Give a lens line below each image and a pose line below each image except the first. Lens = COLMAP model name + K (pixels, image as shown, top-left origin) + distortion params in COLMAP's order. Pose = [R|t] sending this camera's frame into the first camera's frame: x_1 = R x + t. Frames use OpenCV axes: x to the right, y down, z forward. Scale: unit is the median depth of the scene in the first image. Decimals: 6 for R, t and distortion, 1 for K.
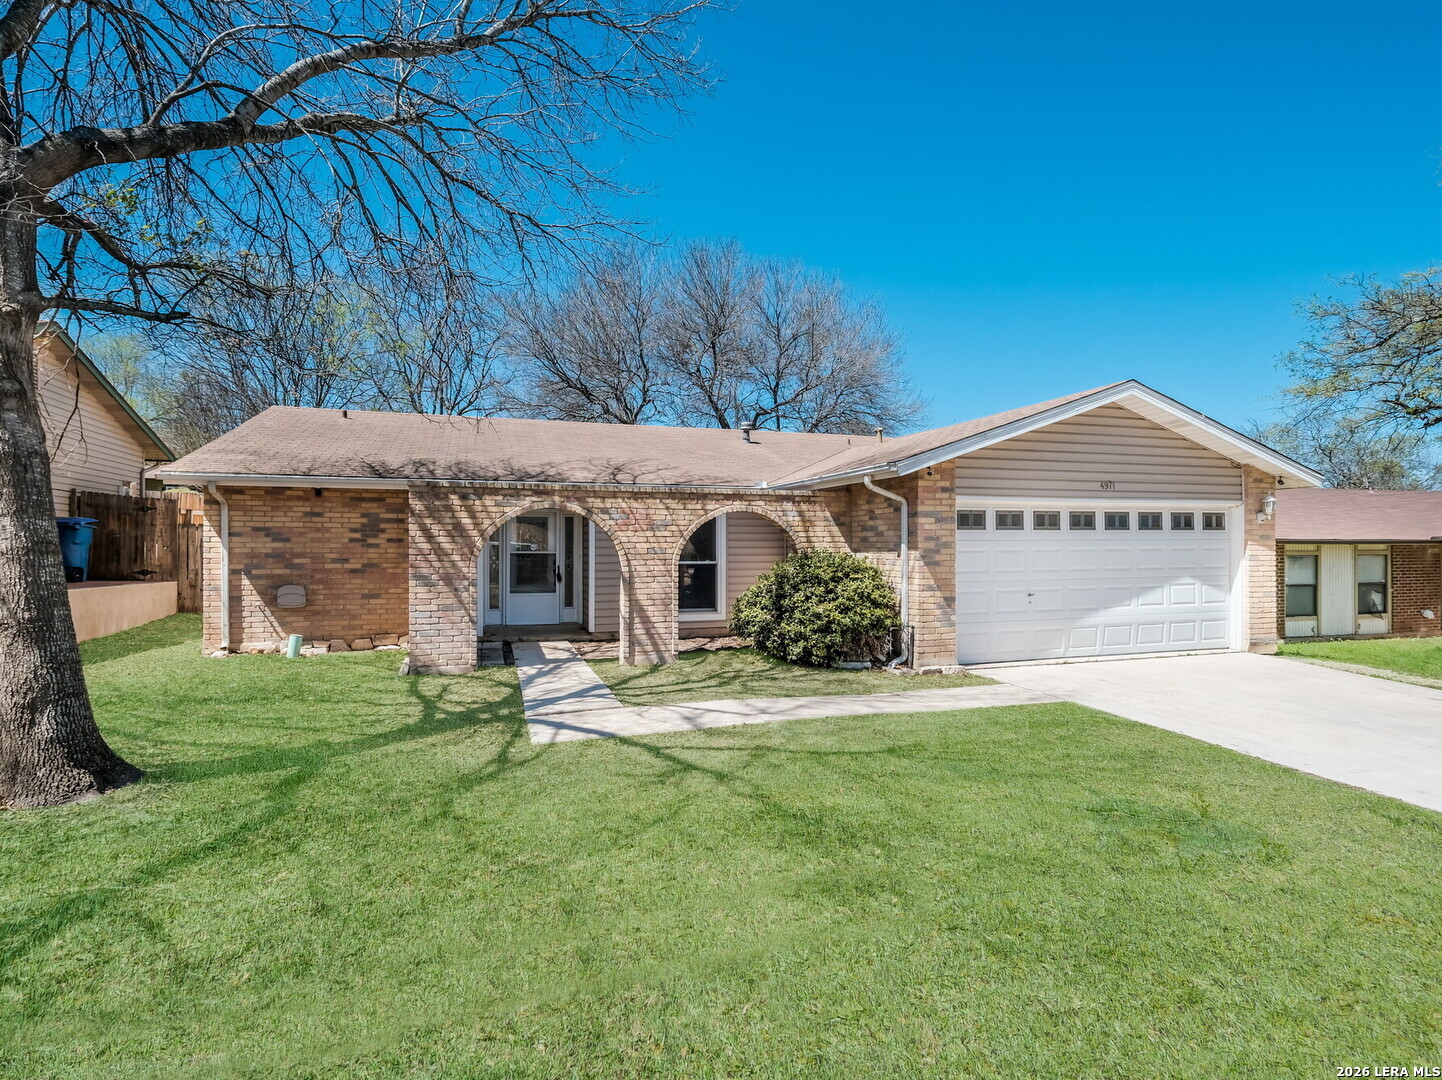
lens RADIAL K [[671.2, 0, 723.7], [0, 671.2, 542.0], [0, 0, 1]] dist [0.002238, 0.000109]
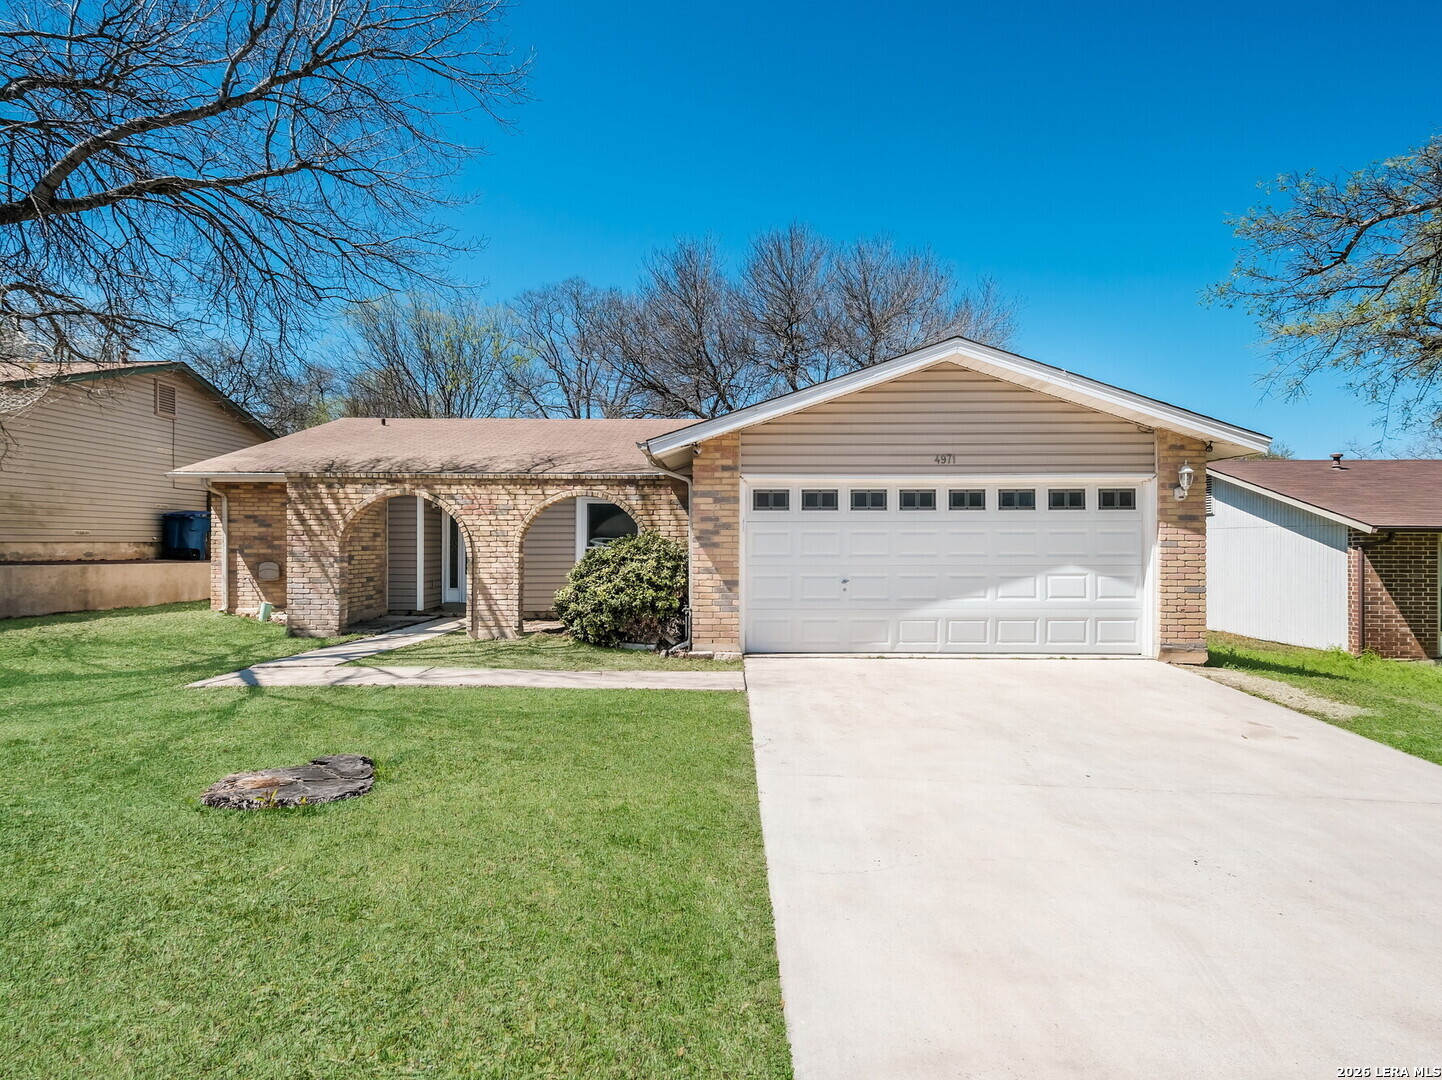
lens RADIAL K [[671.2, 0, 723.6], [0, 671.2, 540.3], [0, 0, 1]] dist [0.002238, 0.000109]
pose [[0.955849, 0.003125, -0.293841, 0.563448], [-0.002277, 0.999992, 0.003230, 0.020091], [0.293849, -0.002419, 0.955849, 0.077879]]
